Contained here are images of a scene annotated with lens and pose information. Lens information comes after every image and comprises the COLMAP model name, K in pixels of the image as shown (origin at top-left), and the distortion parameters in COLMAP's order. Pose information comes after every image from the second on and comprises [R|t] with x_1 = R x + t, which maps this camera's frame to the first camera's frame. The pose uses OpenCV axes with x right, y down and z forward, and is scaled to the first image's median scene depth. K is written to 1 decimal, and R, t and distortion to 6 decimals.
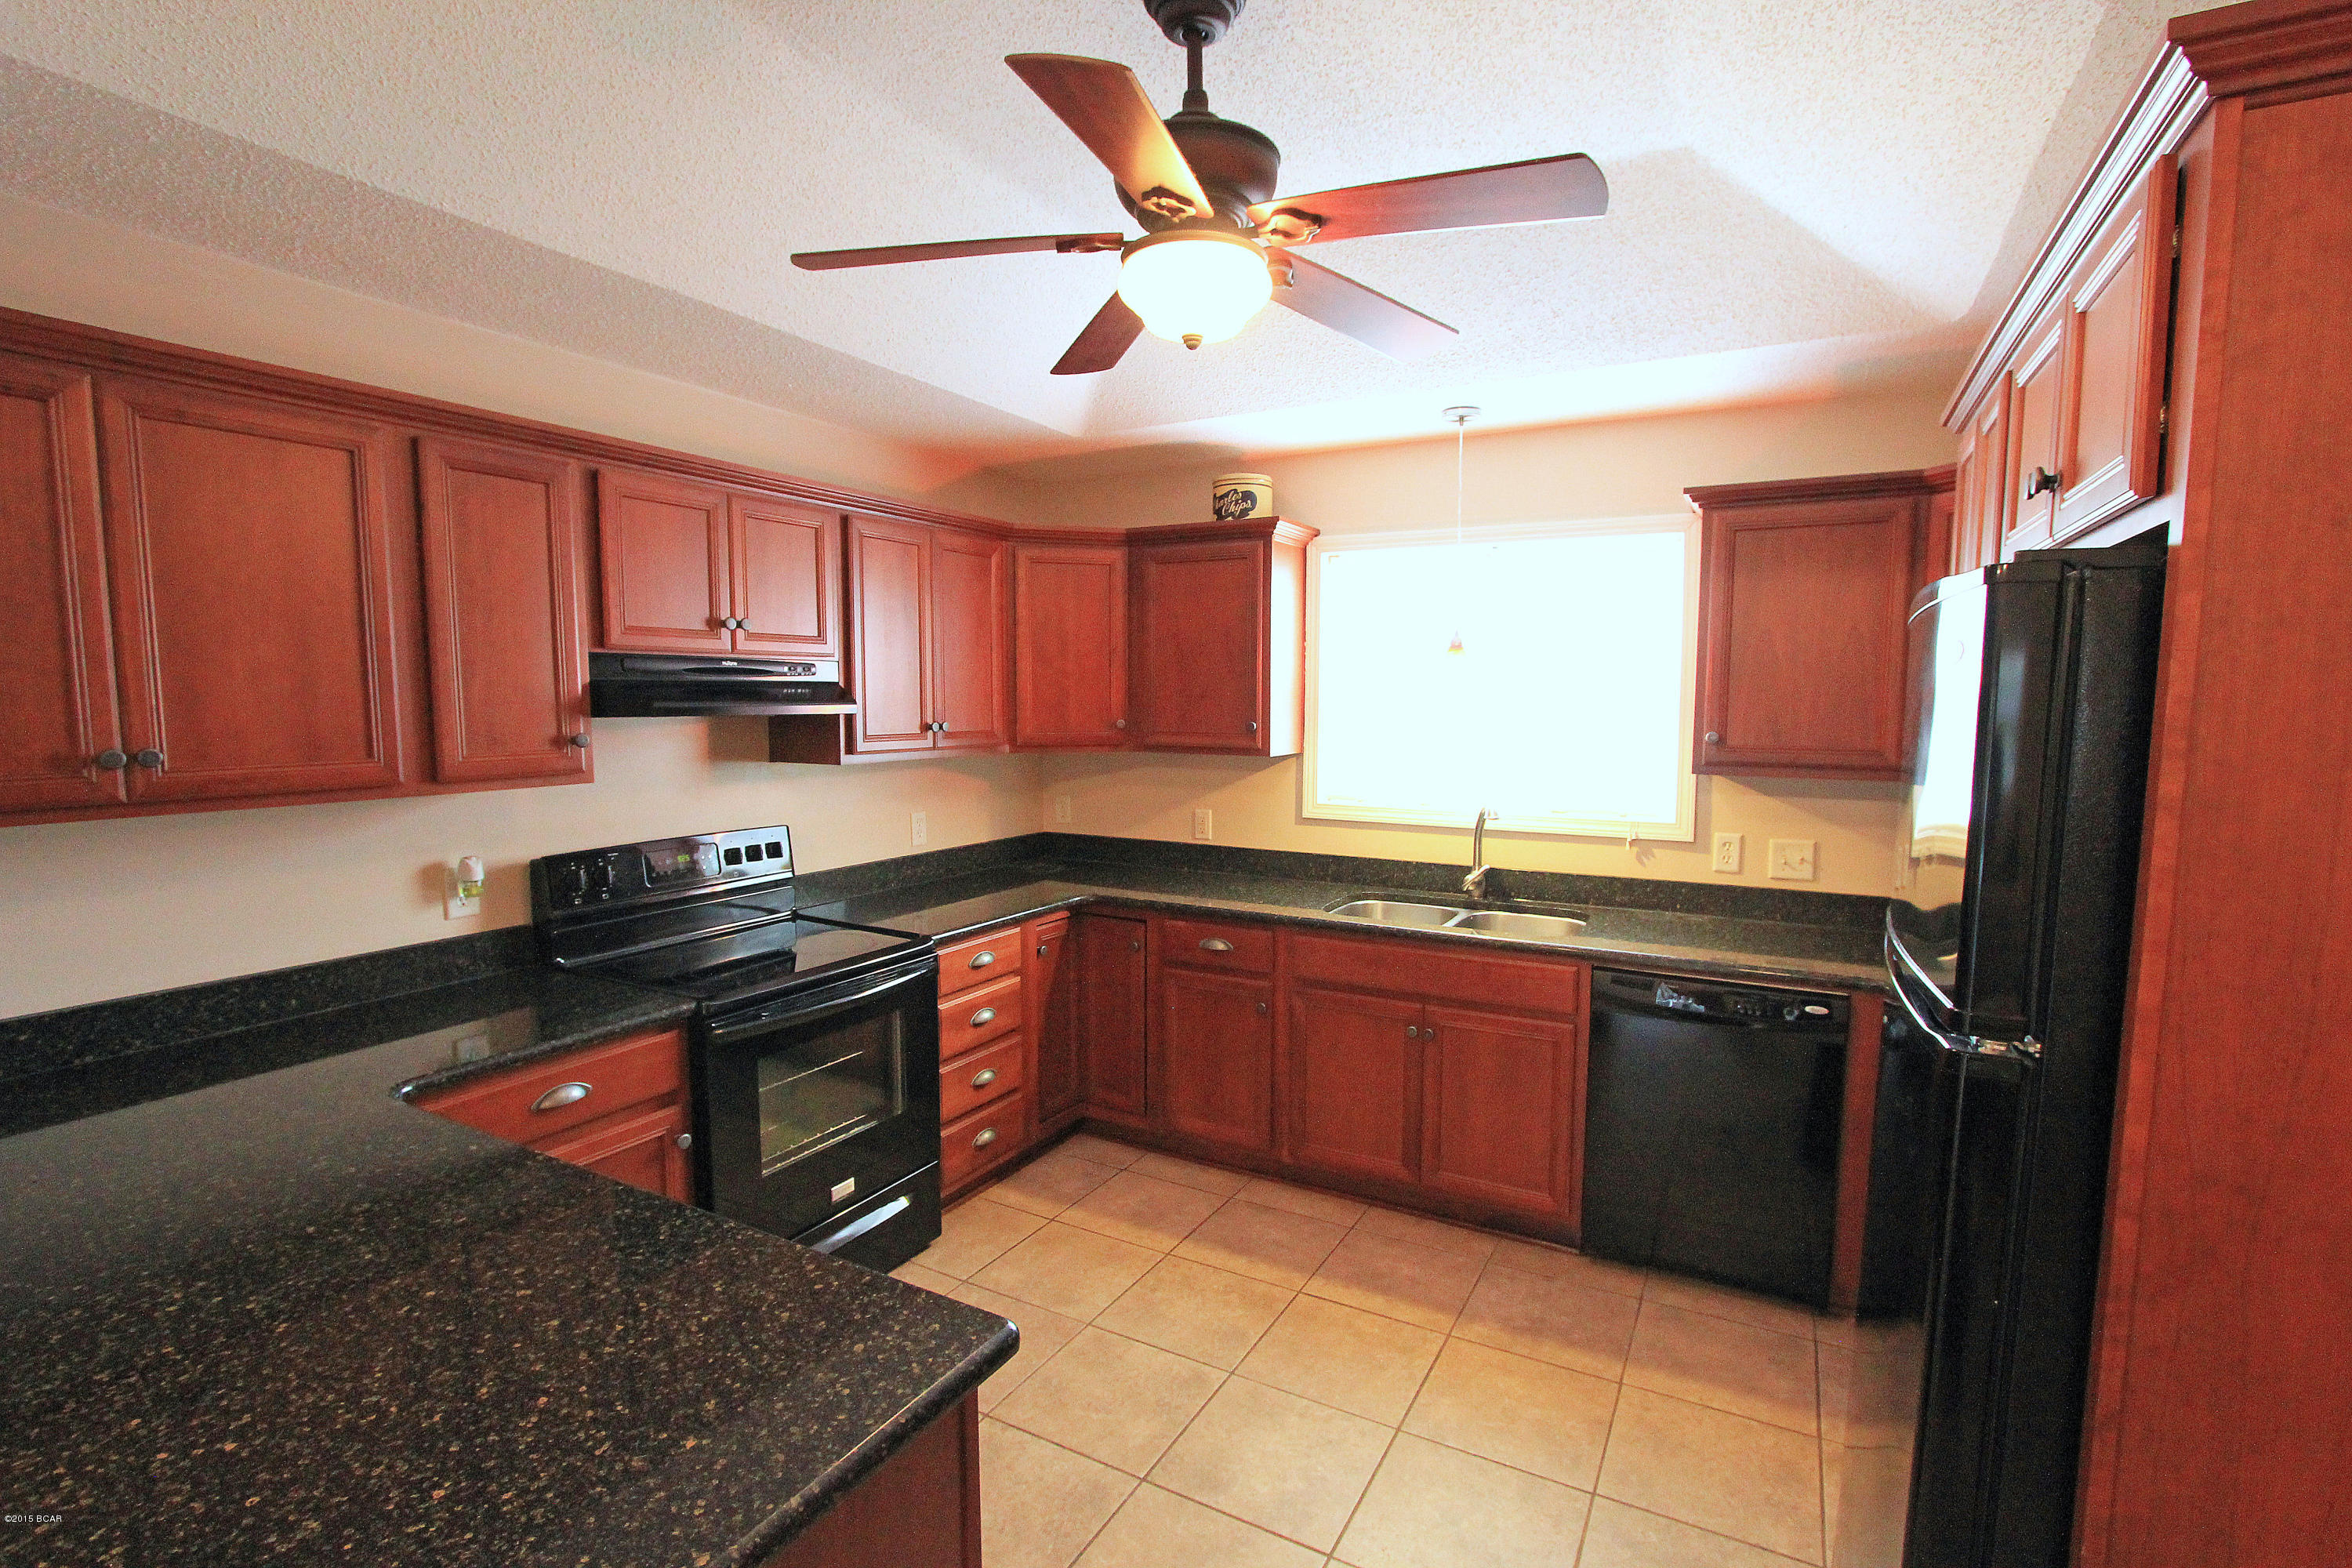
lens RADIAL K [[1086.6, 0, 1181.5], [0, 1086.6, 787.7], [0, 0, 1]] dist [-0.024706, -0.000630]
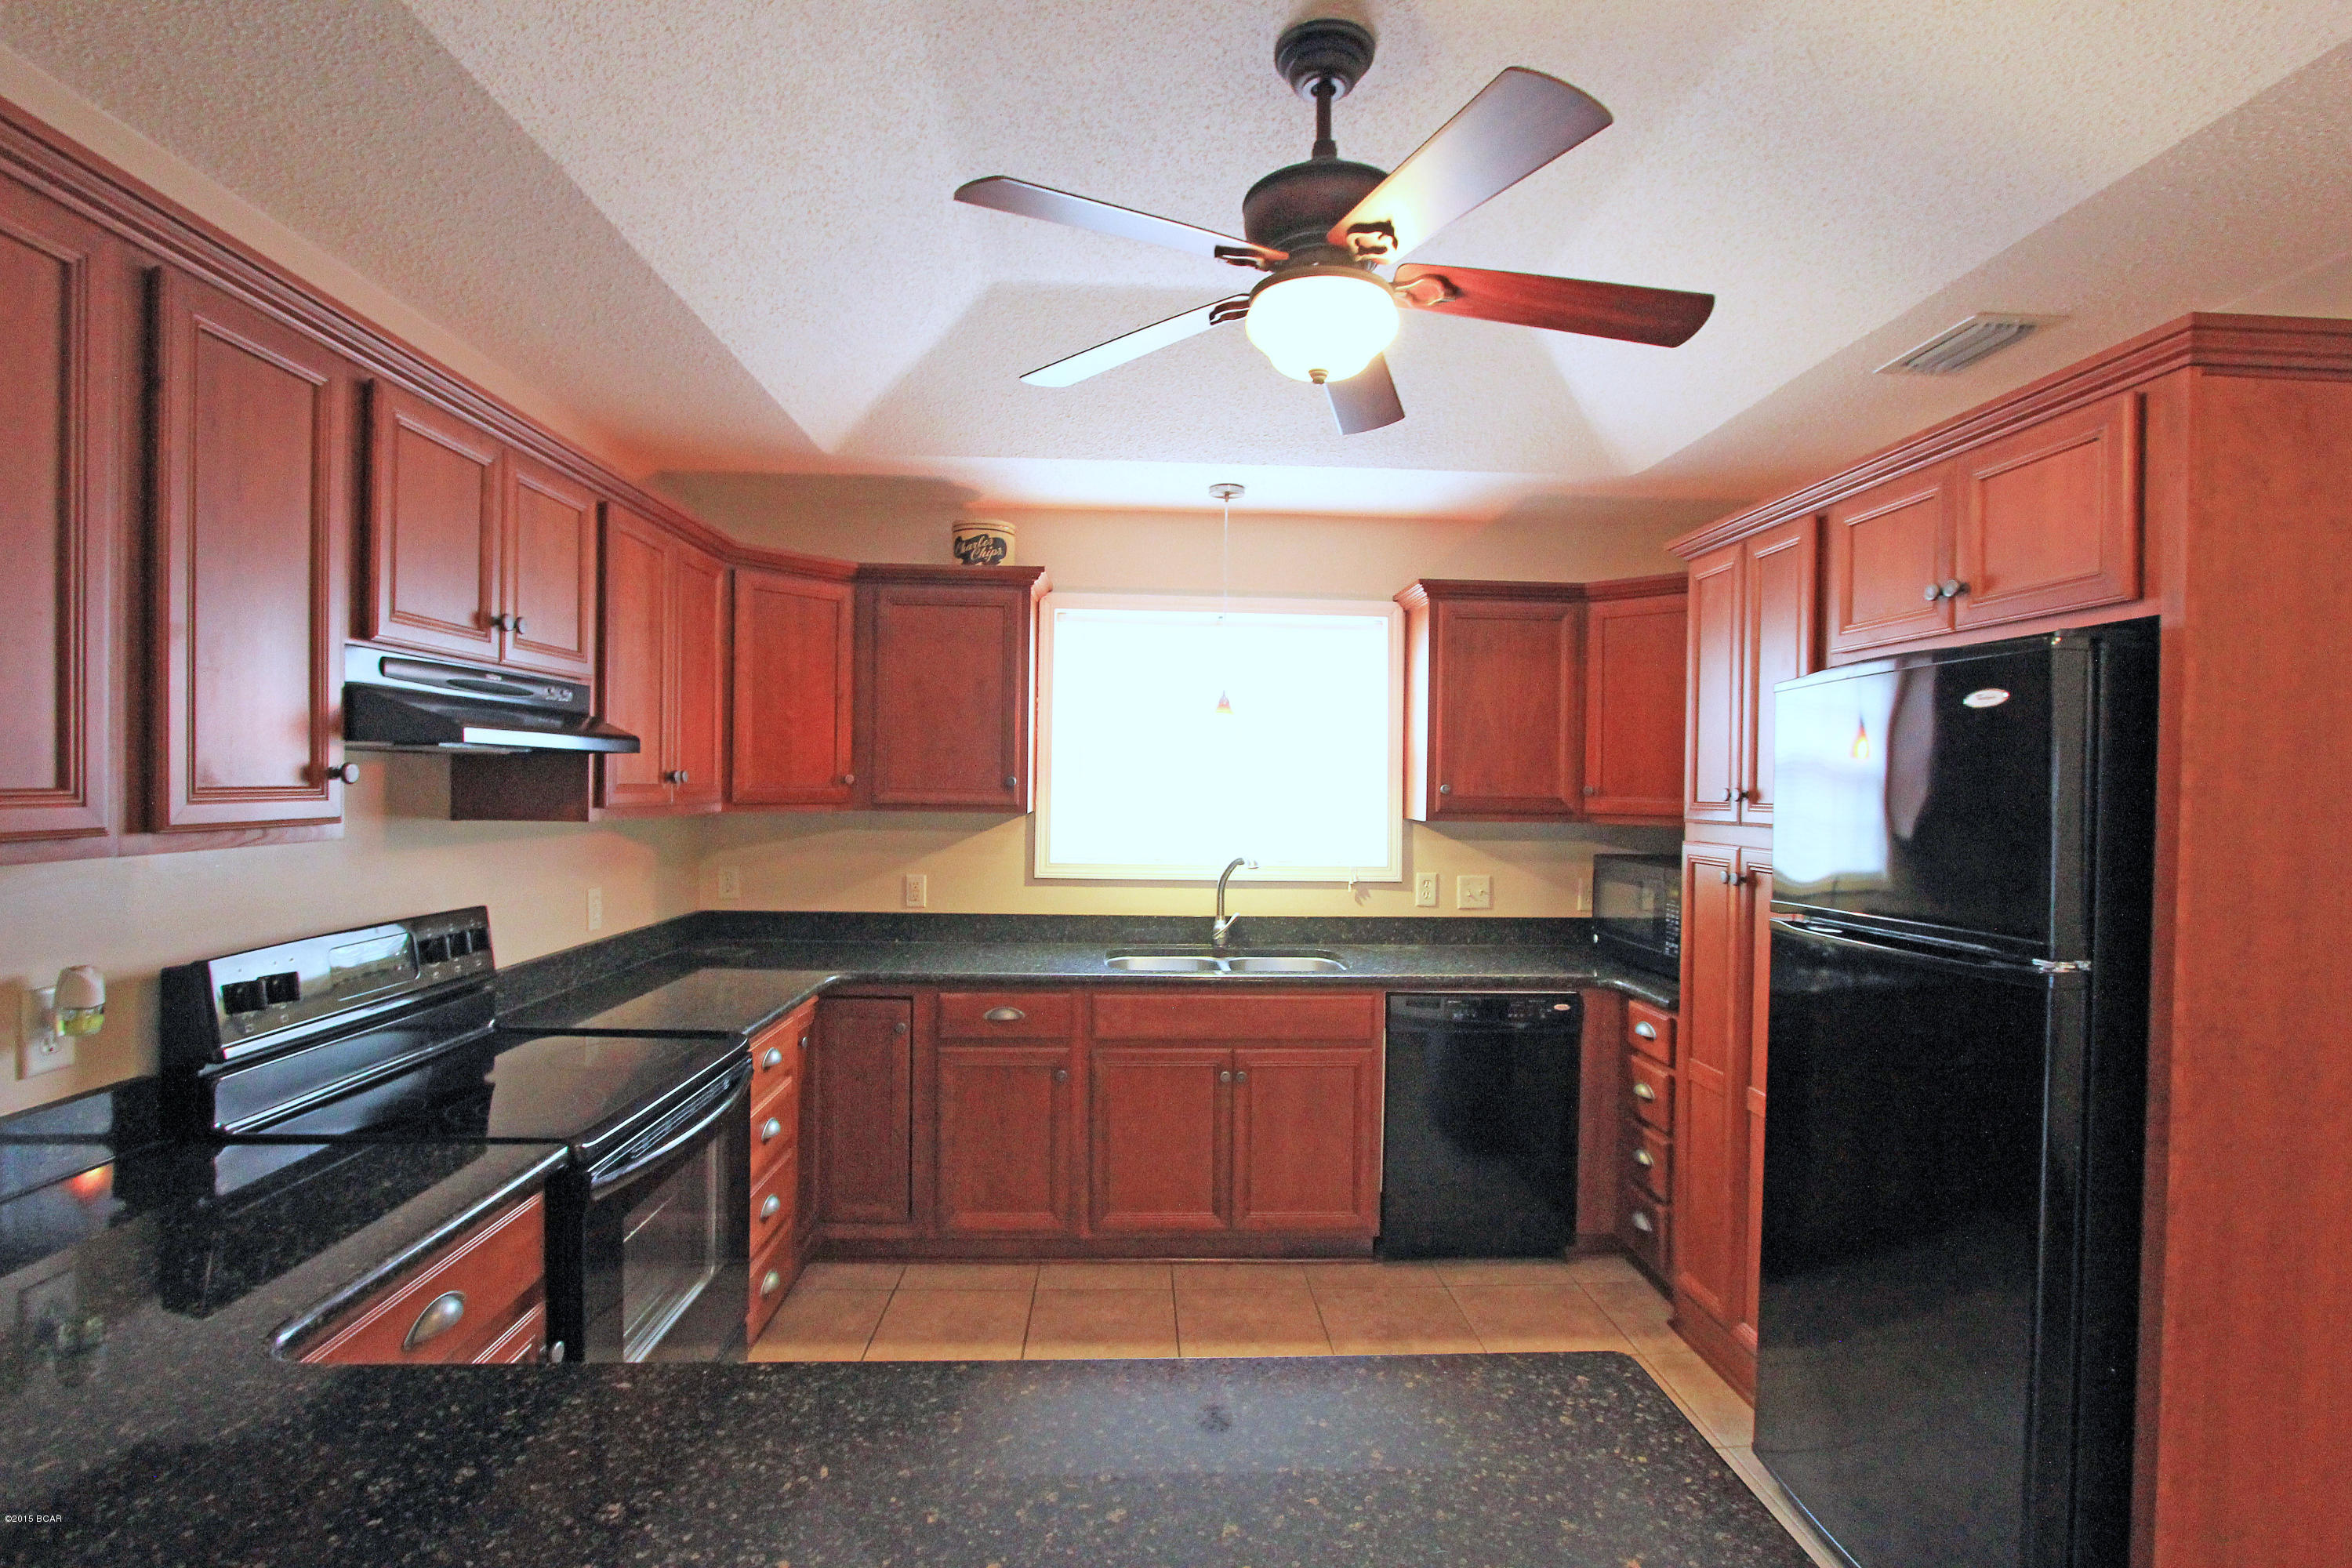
lens RADIAL K [[1086.6, 0, 1180.4], [0, 1086.6, 786.0], [0, 0, 1]] dist [-0.024706, -0.000630]
pose [[0.851740, 0.006554, 0.523923, -0.336335], [0.033824, 0.997148, -0.067460, 0.018308], [-0.522871, 0.075180, 0.849090, 0.126489]]
